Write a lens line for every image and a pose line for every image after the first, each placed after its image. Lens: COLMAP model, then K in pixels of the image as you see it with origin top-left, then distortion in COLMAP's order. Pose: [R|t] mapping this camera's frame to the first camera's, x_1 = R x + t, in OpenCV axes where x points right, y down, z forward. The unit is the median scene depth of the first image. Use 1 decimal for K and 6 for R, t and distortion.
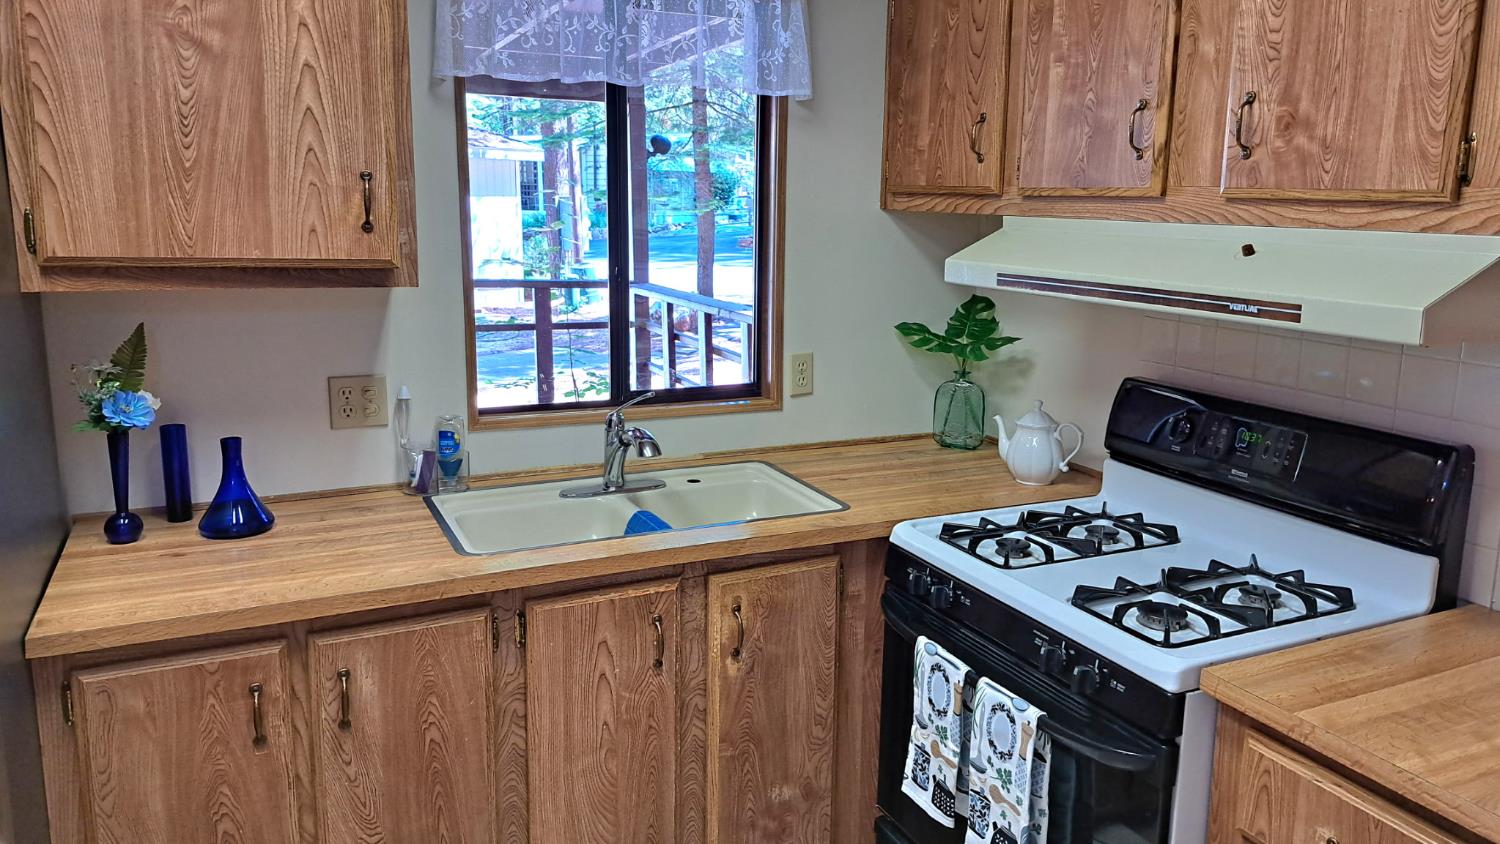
lens RADIAL K [[1082.2, 0, 755.8], [0, 1082.2, 395.0], [0, 0, 1]] dist [0.028605, -0.002055]
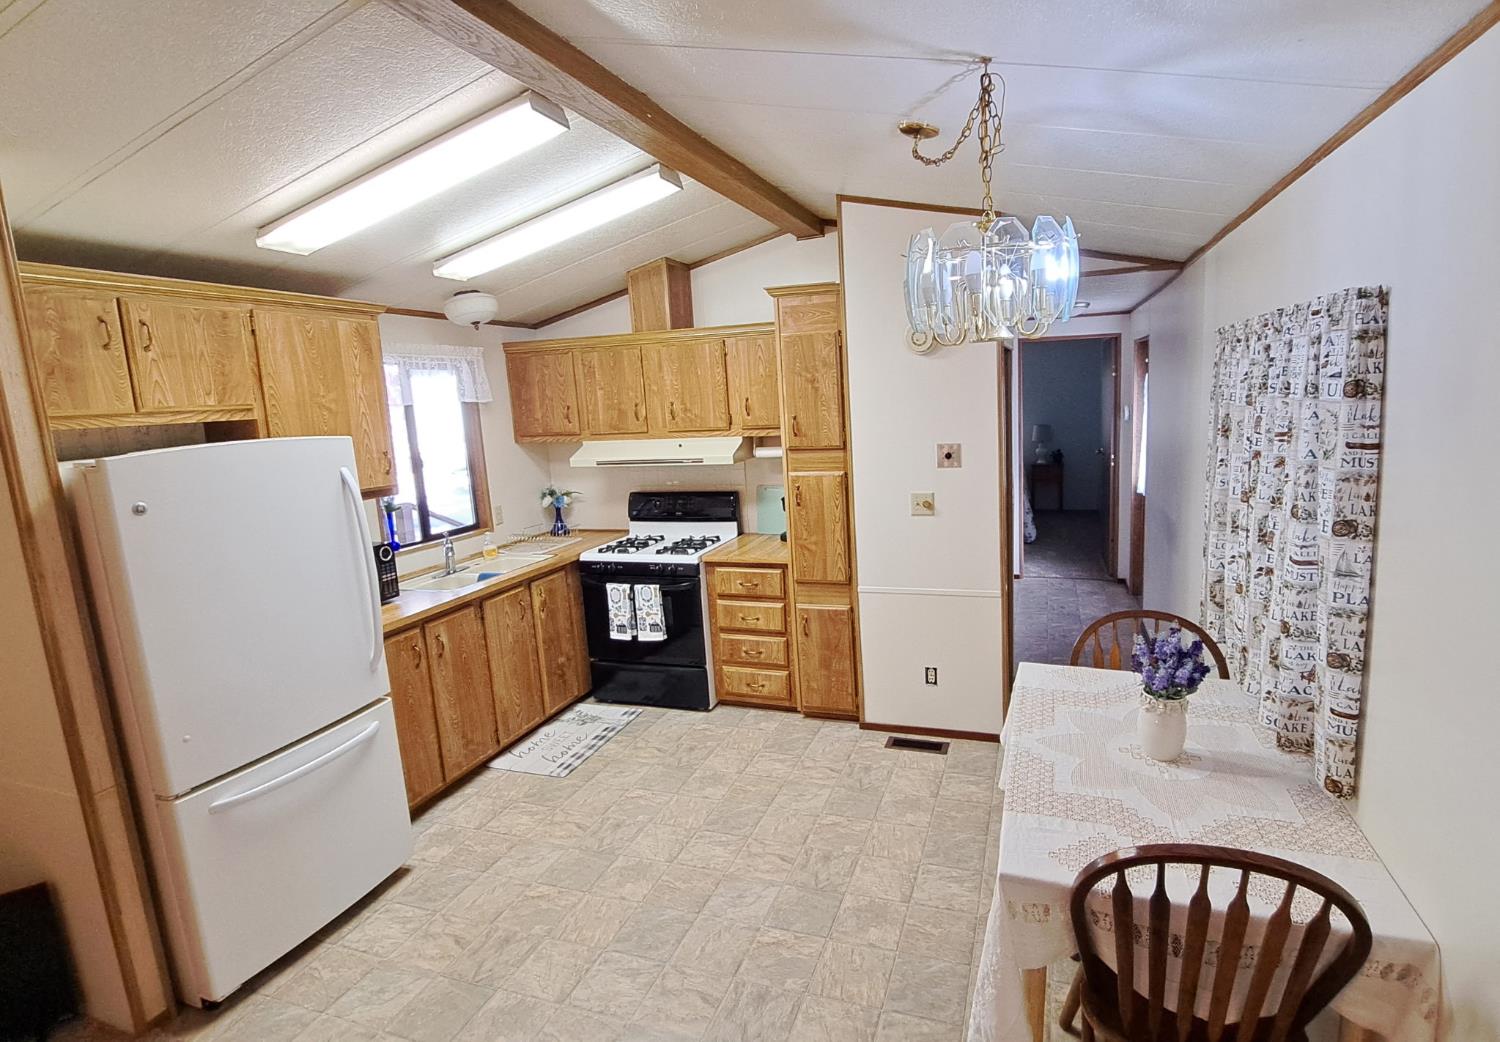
lens RADIAL K [[800.0, 0, 750.0], [0, 800.0, 521.0], [0, 0, 1]] dist [0.005619, 0.000567]
pose [[0.735845, -0.167490, 0.656110, -1.016185], [0.191372, 0.980866, 0.035764, 0.051964], [-0.649545, 0.099245, 0.753818, -0.973908]]
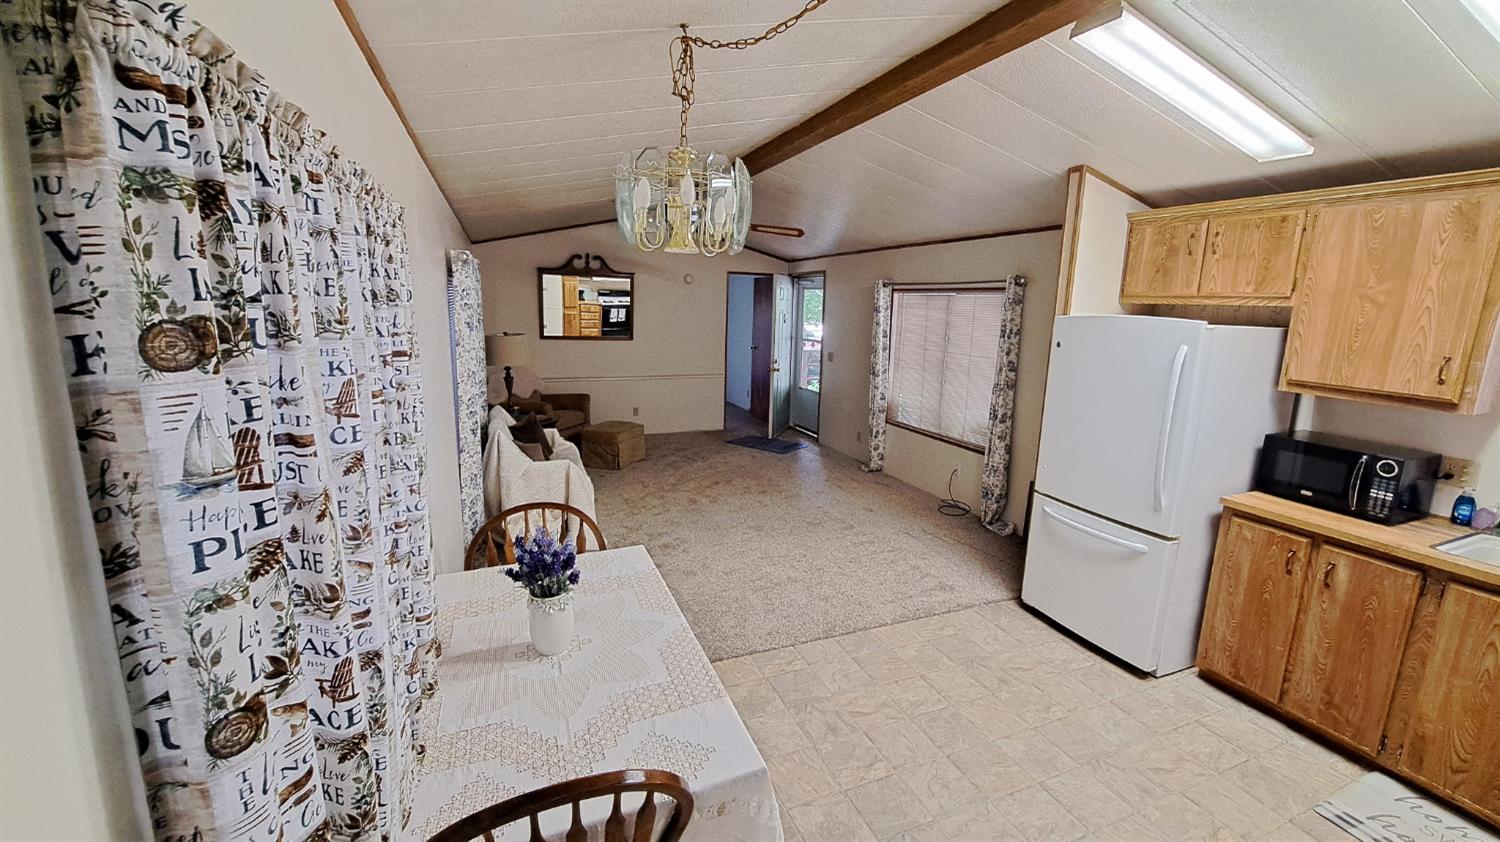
lens RADIAL K [[595.4, 0, 753.3], [0, 595.4, 393.5], [0, 0, 1]] dist [0.000199, 0.000025]
pose [[-0.075523, 0.136327, -0.987781, 0.899128], [-0.206643, 0.966965, 0.149254, -0.033516], [0.975497, 0.215390, -0.044857, -0.233326]]
